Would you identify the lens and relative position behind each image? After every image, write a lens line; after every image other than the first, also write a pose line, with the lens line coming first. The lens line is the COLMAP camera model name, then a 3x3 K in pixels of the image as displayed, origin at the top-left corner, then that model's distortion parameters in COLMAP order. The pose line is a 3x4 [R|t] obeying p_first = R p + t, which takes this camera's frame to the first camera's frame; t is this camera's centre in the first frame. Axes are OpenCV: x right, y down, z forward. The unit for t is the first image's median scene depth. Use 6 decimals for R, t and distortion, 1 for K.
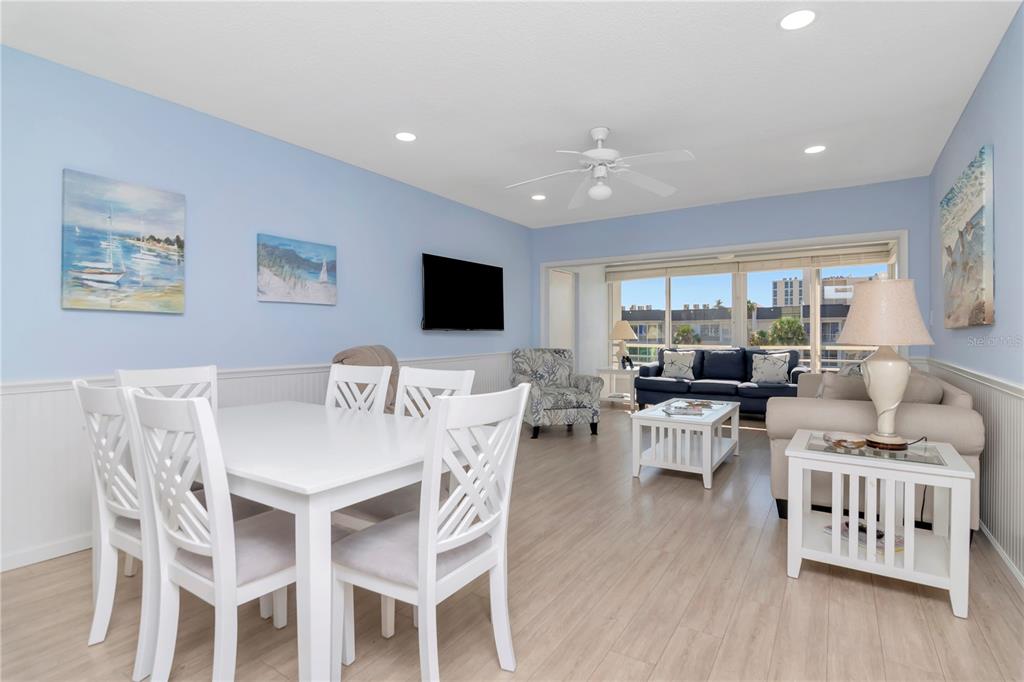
lens RADIAL K [[503.4, 0, 515.7], [0, 503.4, 336.2], [0, 0, 1]] dist [-0.006016, -0.003219]
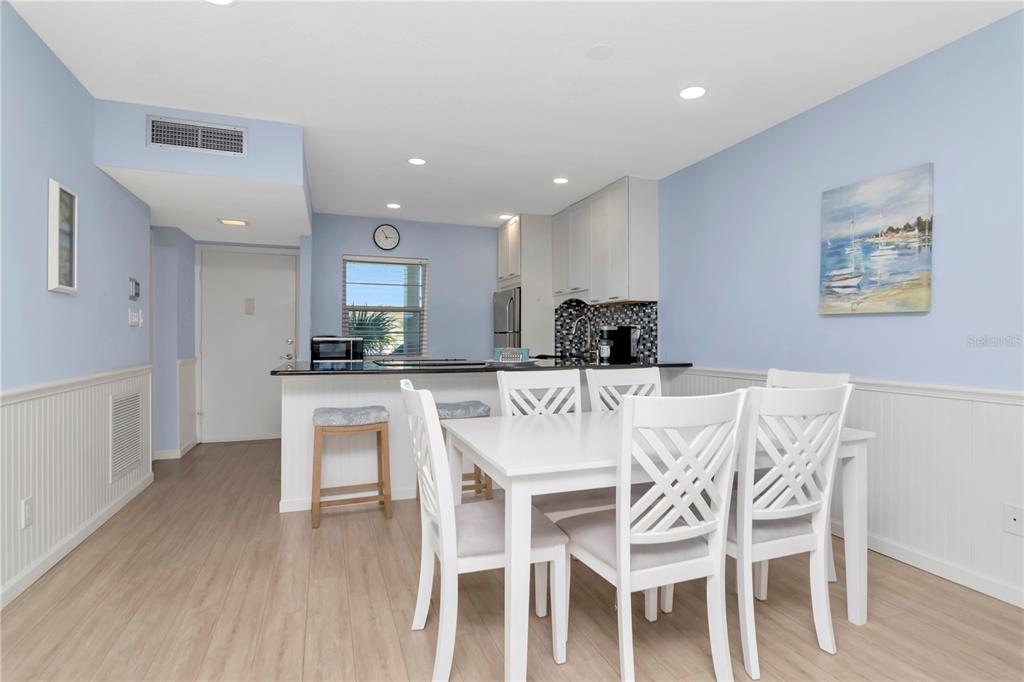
lens RADIAL K [[511.0, 0, 511.4], [0, 511.0, 336.3], [0, 0, 1]] dist [-0.001868, -0.006708]
pose [[-0.607042, -0.002249, -0.794666, 0.213677], [-0.002902, 0.999996, -0.000613, -0.001446], [0.794664, 0.001934, -0.607046, 0.529493]]
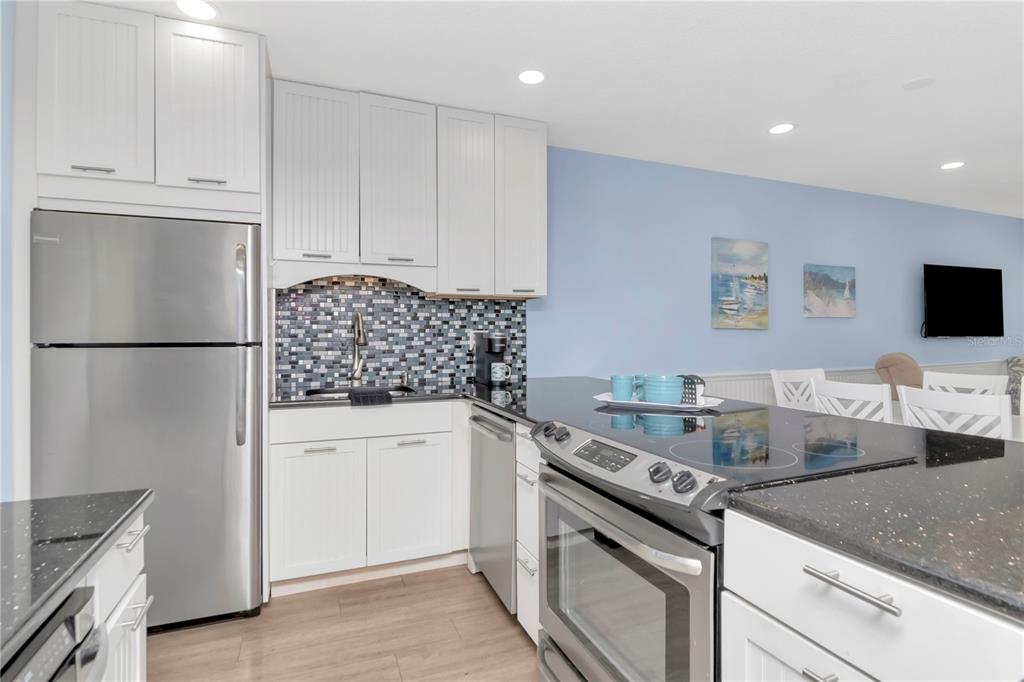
lens RADIAL K [[503.4, 0, 512.9], [0, 503.4, 332.4], [0, 0, 1]] dist [-0.006016, -0.003219]
pose [[0.813676, -0.002158, -0.581315, -0.234408], [0.000636, 0.999996, -0.002822, -0.017736], [0.581319, 0.001927, 0.813674, -0.292641]]
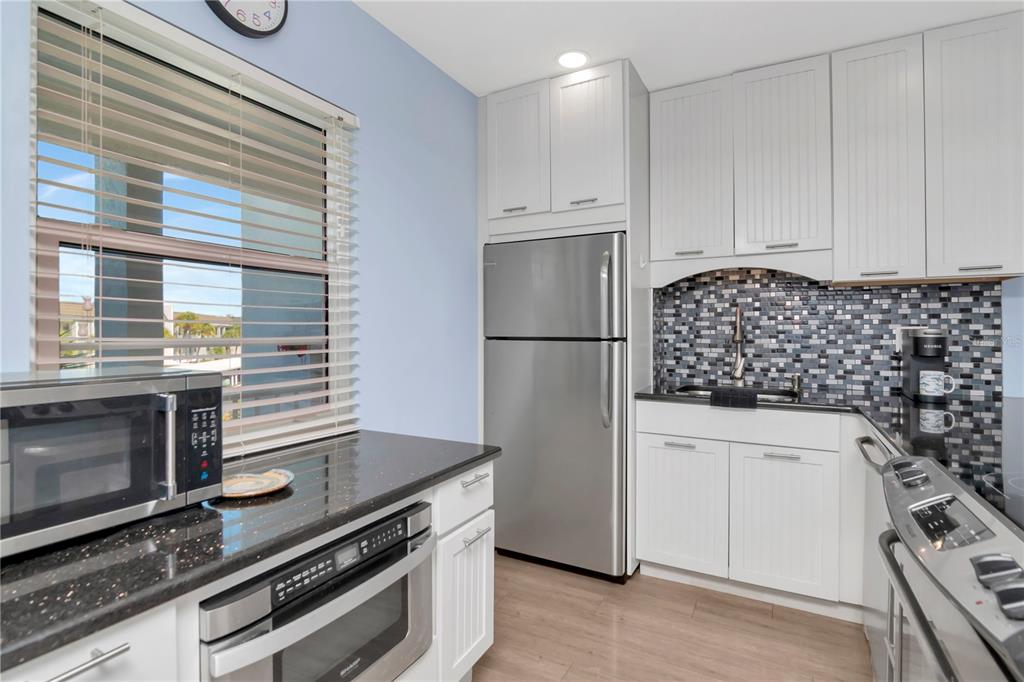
lens RADIAL K [[503.4, 0, 516.8], [0, 503.4, 329.5], [0, 0, 1]] dist [-0.006016, -0.003219]
pose [[0.078943, -0.002240, -0.996877, -0.198181], [-0.002099, 0.999995, -0.002413, -0.017157], [0.996877, 0.002283, 0.078938, -0.215929]]
